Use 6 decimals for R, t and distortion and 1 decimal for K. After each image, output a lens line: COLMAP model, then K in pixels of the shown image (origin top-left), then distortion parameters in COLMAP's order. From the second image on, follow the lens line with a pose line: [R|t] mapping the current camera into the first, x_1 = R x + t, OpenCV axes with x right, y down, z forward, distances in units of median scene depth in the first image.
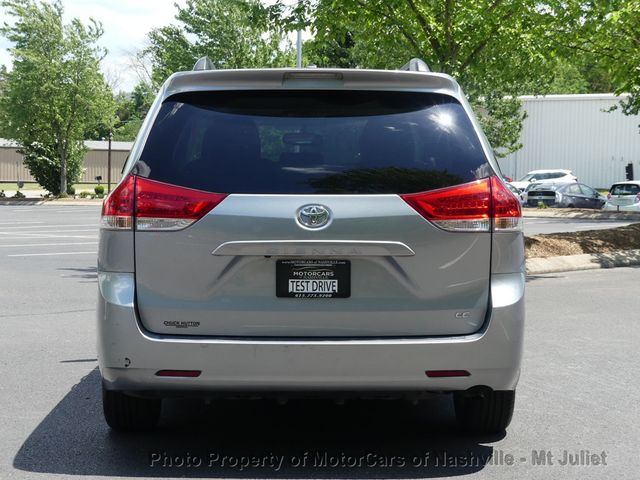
lens RADIAL K [[1516.5, 0, 319.8], [0, 1516.5, 240.8], [0, 0, 1]] dist [-0.153614, 0.000000]
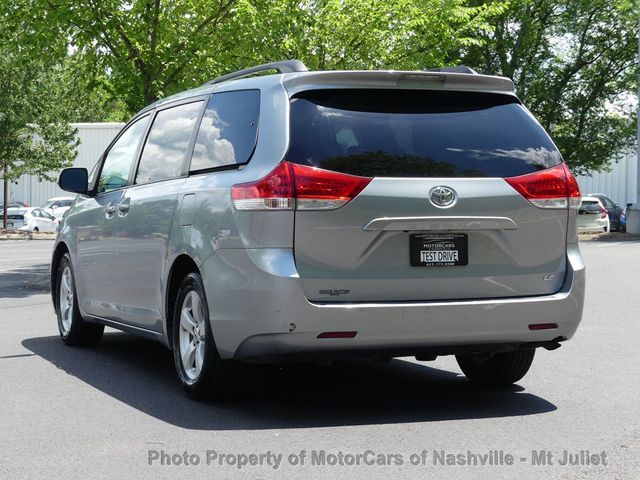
lens RADIAL K [[1516.5, 0, 319.7], [0, 1516.5, 240.1], [0, 0, 1]] dist [-0.153614, 0.000000]
pose [[0.939338, -0.019047, 0.342464, -0.491268], [0.026120, 0.999530, -0.016053, 0.033851], [-0.341997, 0.024024, 0.939394, -0.066506]]
